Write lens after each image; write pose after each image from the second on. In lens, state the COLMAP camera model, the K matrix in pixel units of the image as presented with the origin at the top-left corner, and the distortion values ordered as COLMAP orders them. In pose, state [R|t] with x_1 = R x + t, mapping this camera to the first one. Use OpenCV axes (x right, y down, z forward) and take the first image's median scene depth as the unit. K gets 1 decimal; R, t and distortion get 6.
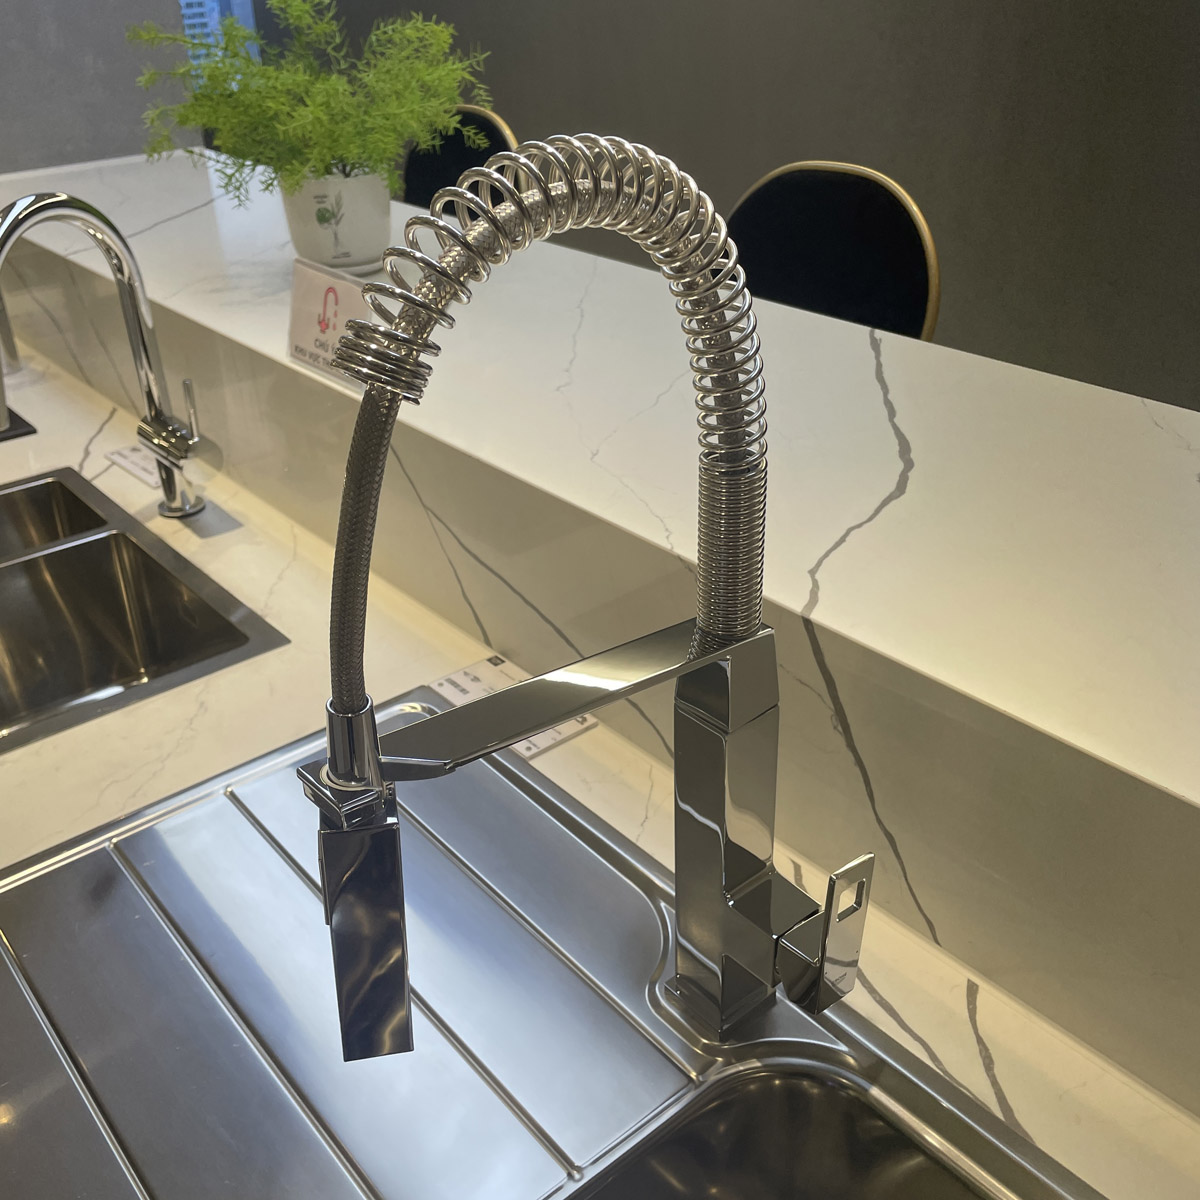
lens RADIAL K [[1211.6, 0, 582.6], [0, 1211.6, 580.6], [0, 0, 1]] dist [0.035916, 0.000000]
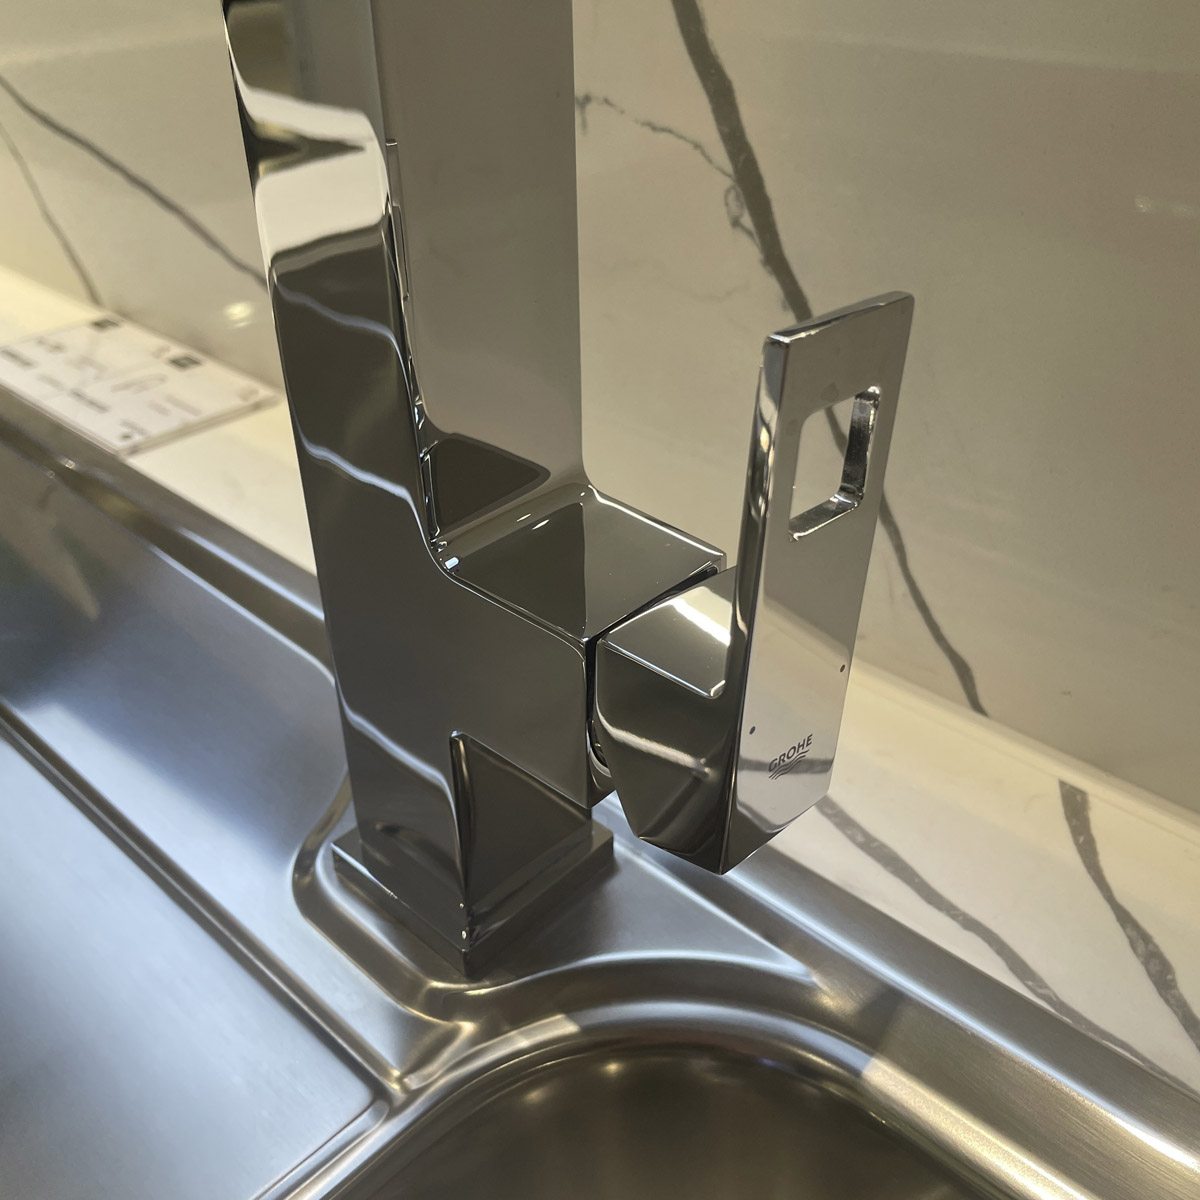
lens RADIAL K [[1211.6, 0, 592.8], [0, 1211.6, 593.4], [0, 0, 1]] dist [0.035916, 0.000000]
pose [[0.990892, -0.046289, 0.126457, 0.100283], [0.037003, 0.996510, 0.074822, 0.215382], [-0.129479, -0.069461, 0.989146, 0.582597]]
